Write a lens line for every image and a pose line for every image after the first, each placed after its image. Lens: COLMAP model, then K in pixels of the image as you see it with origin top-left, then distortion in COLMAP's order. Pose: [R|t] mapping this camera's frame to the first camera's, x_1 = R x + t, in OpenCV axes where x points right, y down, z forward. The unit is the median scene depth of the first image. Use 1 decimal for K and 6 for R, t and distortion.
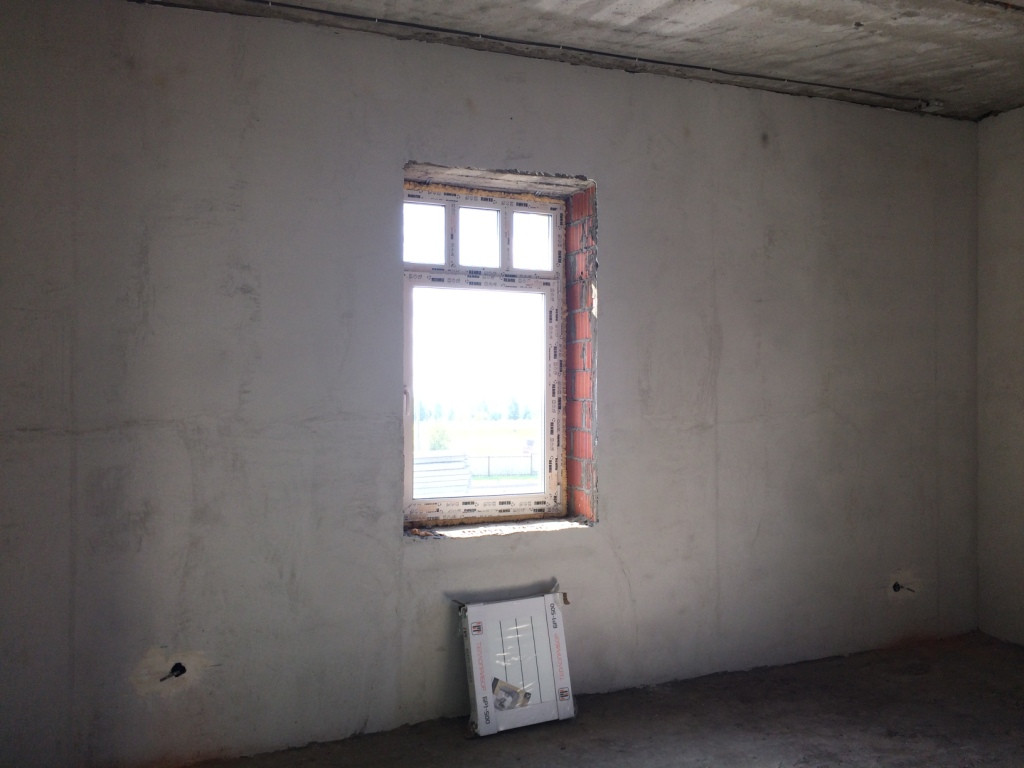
lens RADIAL K [[860.6, 0, 510.7], [0, 860.6, 380.1], [0, 0, 1]] dist [0.072419, -0.097986]
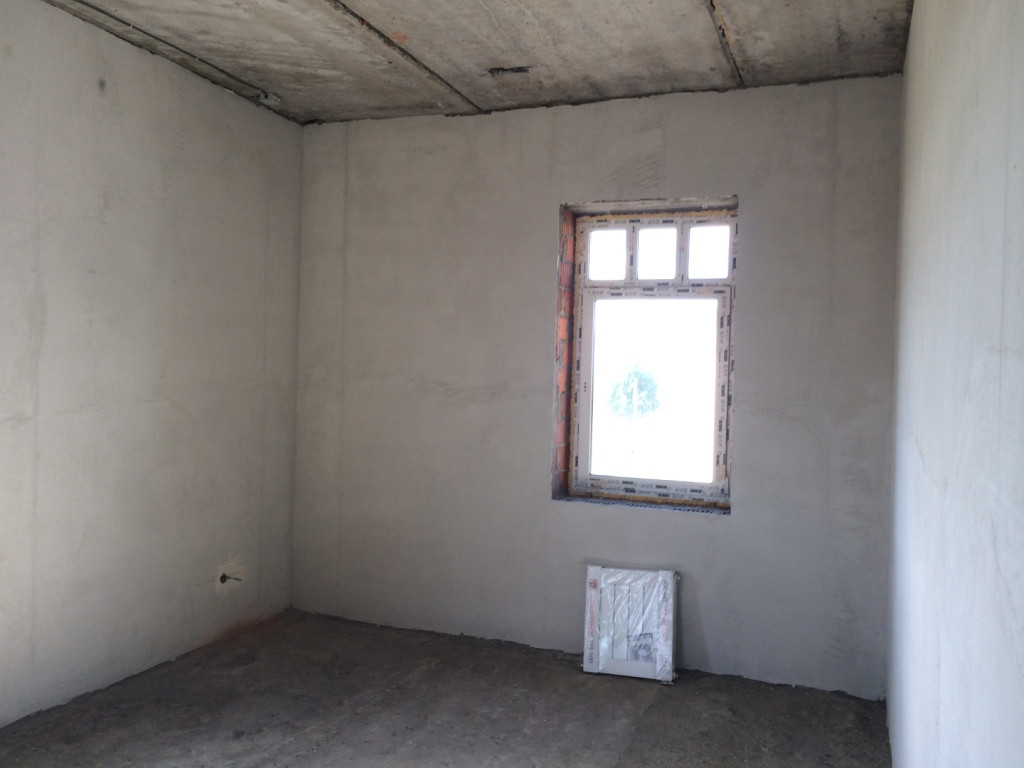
lens RADIAL K [[860.6, 0, 510.7], [0, 860.6, 380.1], [0, 0, 1]] dist [0.072419, -0.097986]
pose [[0.687657, 0.023921, 0.725641, -0.054835], [-0.038955, 0.999233, 0.003975, -0.003268], [-0.724990, -0.031001, 0.688062, 0.102180]]
